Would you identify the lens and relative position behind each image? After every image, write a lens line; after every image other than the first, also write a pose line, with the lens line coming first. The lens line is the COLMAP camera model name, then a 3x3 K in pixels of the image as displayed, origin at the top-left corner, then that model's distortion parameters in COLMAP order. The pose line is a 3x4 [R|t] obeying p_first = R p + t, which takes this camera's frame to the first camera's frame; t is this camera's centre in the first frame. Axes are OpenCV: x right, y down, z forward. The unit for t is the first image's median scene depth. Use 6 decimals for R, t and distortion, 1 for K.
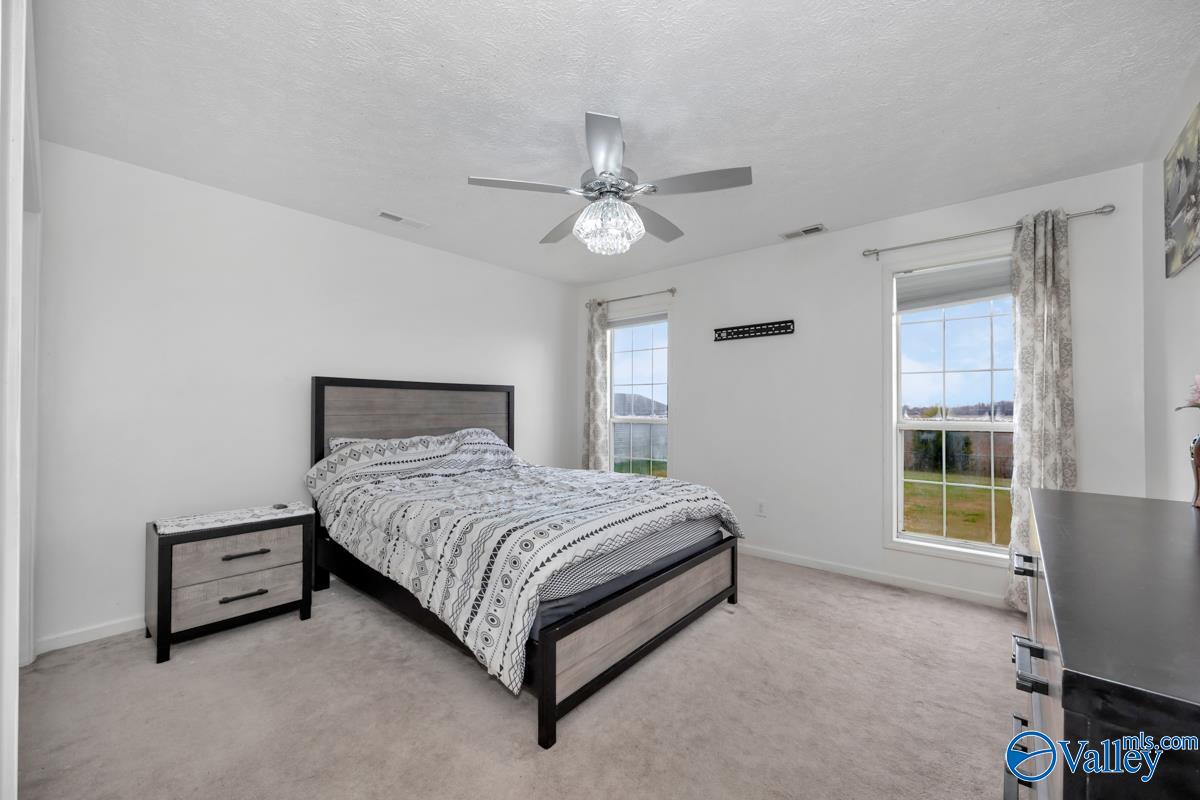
lens RADIAL K [[501.8, 0, 600.0], [0, 501.8, 400.0], [0, 0, 1]] dist [-0.000388, -0.000010]
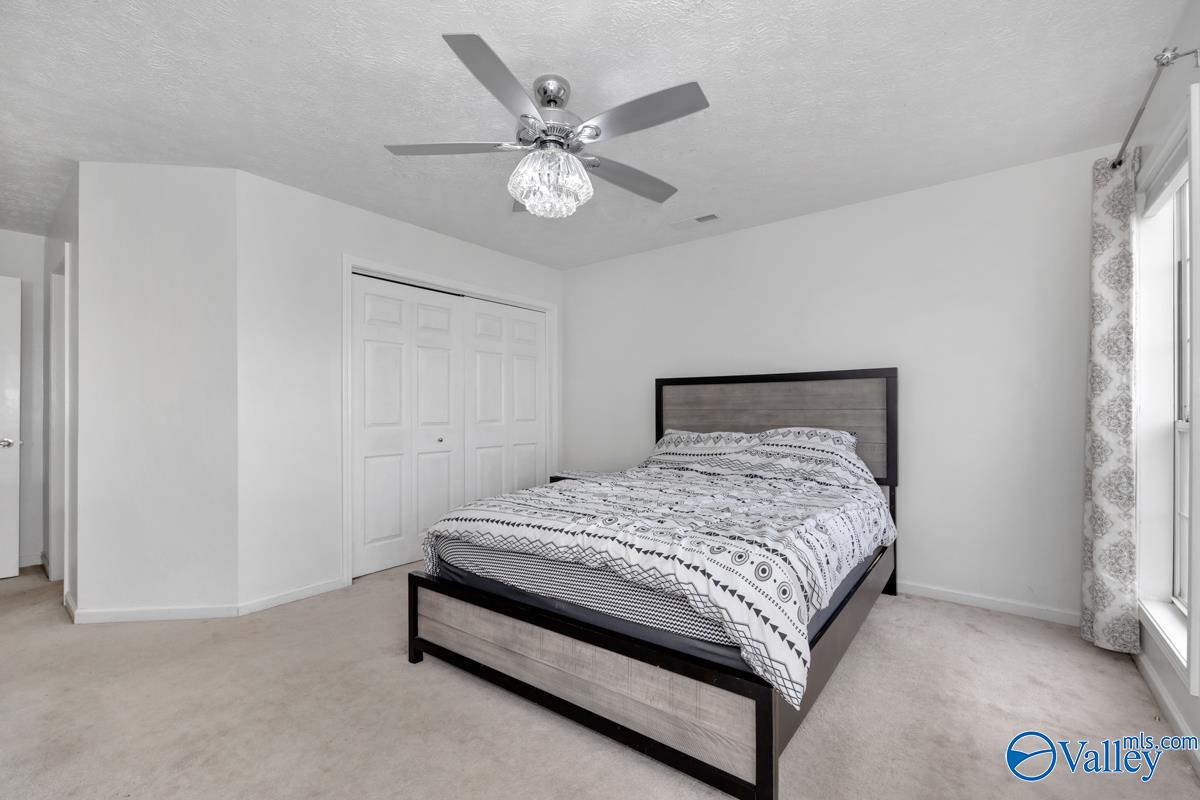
lens RADIAL K [[520.9, 0, 600.0], [0, 520.9, 400.0], [0, 0, 1]] dist [0.000572, 0.000086]
pose [[0.017082, -0.022271, -0.999606, 0.648703], [0.017105, 0.999612, -0.021979, 0.029017], [0.999708, -0.016723, 0.017456, 0.761943]]
